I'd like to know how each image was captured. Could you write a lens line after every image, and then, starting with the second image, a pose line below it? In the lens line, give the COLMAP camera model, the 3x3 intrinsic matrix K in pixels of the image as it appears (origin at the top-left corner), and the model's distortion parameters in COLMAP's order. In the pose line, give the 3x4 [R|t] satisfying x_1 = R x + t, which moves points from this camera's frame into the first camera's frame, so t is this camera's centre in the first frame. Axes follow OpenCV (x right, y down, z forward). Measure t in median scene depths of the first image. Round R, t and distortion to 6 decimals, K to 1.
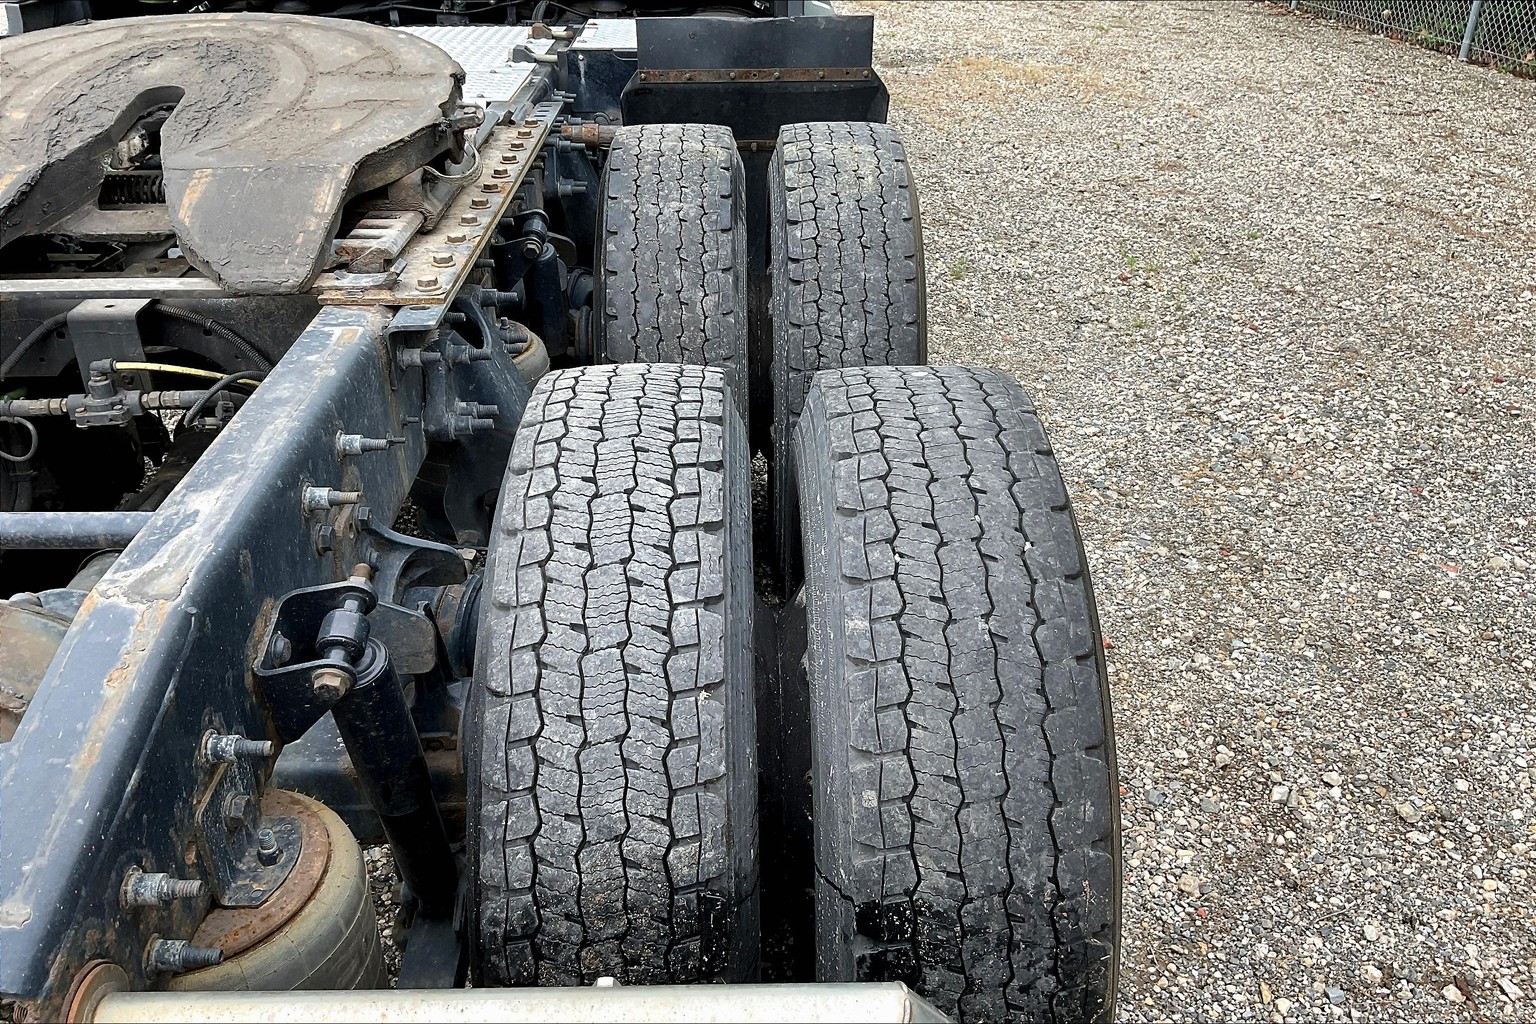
lens RADIAL K [[1256.3, 0, 769.9], [0, 1256.3, 509.6], [0, 0, 1]] dist [0.090339, -0.163052]
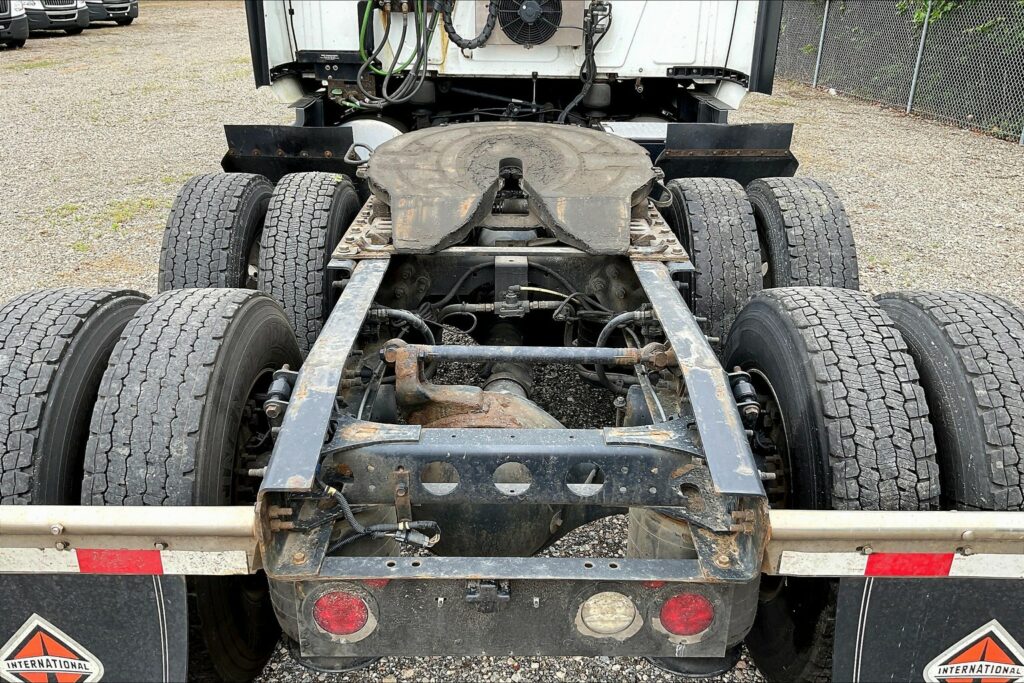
lens RADIAL K [[837.5, 0, 510.2], [0, 837.5, 341.1], [0, 0, 1]] dist [0.090339, -0.163052]
pose [[0.999745, 0.018018, -0.013591, -0.505200], [-0.019319, 0.994534, -0.102611, 0.114432], [0.011668, 0.102848, 0.994629, -0.361897]]
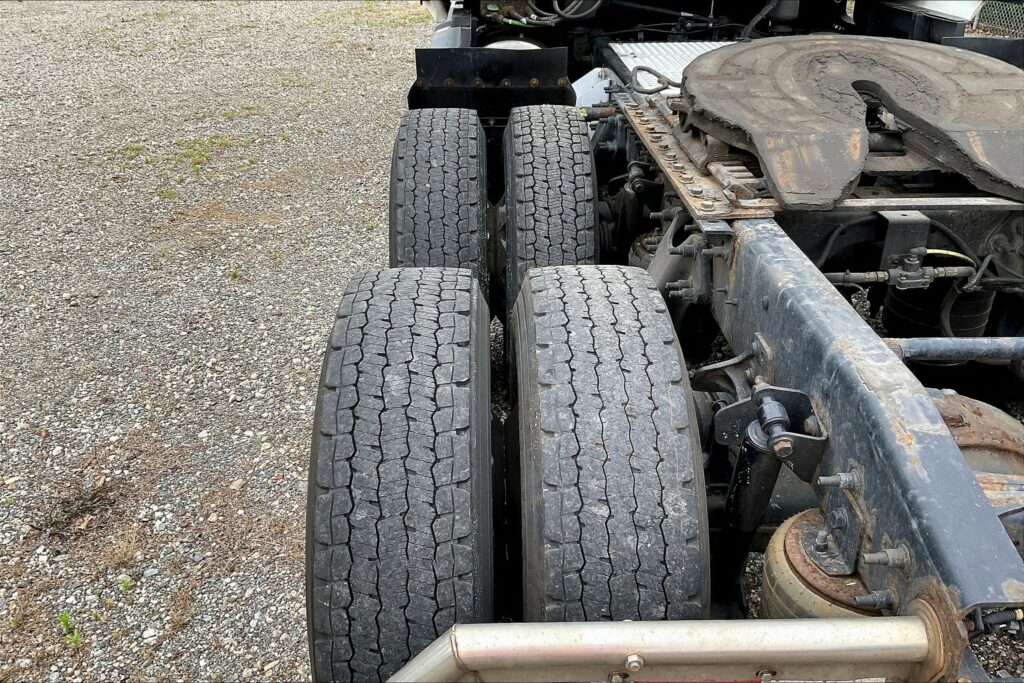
lens RADIAL K [[837.5, 0, 509.1], [0, 837.5, 345.9], [0, 0, 1]] dist [0.090339, -0.163052]
pose [[0.999976, -0.003495, 0.006061, -1.041985], [0.003593, 0.999862, -0.016220, 0.023481], [-0.006004, 0.016242, 0.999850, -0.078271]]
